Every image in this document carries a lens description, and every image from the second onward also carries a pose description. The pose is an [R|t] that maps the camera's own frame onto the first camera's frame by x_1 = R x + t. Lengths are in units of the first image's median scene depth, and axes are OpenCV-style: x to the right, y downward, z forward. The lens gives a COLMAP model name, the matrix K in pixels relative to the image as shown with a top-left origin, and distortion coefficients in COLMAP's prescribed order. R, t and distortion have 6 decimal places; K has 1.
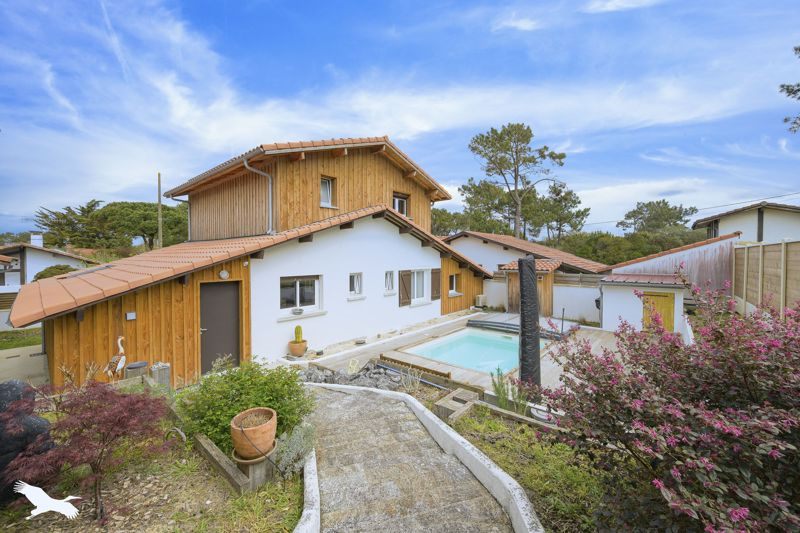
lens RADIAL K [[313.8, 0, 397.6], [0, 313.8, 266.1], [0, 0, 1]] dist [-0.000990, -0.000196]
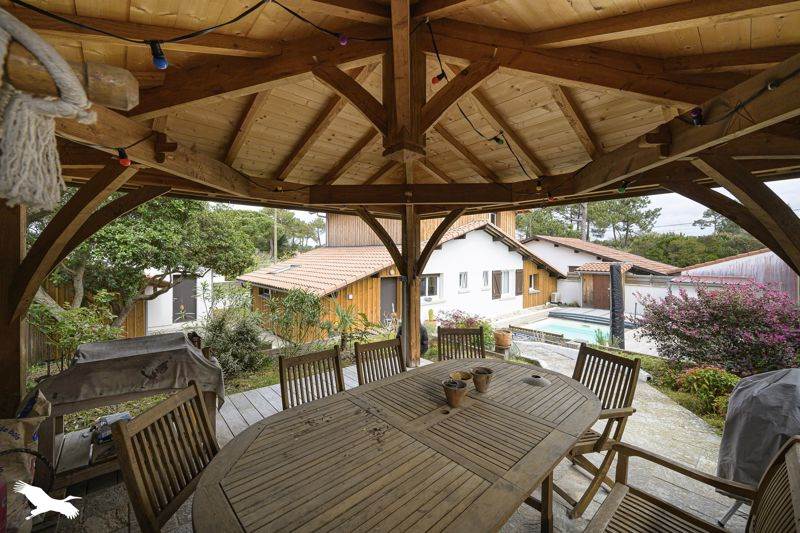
lens RADIAL K [[313.8, 0, 402.3], [0, 313.8, 261.2], [0, 0, 1]] dist [-0.000990, -0.000196]
pose [[0.990003, 0.006715, -0.140884, -0.131509], [-0.008703, 0.999871, -0.013500, -0.002658], [0.140775, 0.014591, 0.989934, -0.222800]]
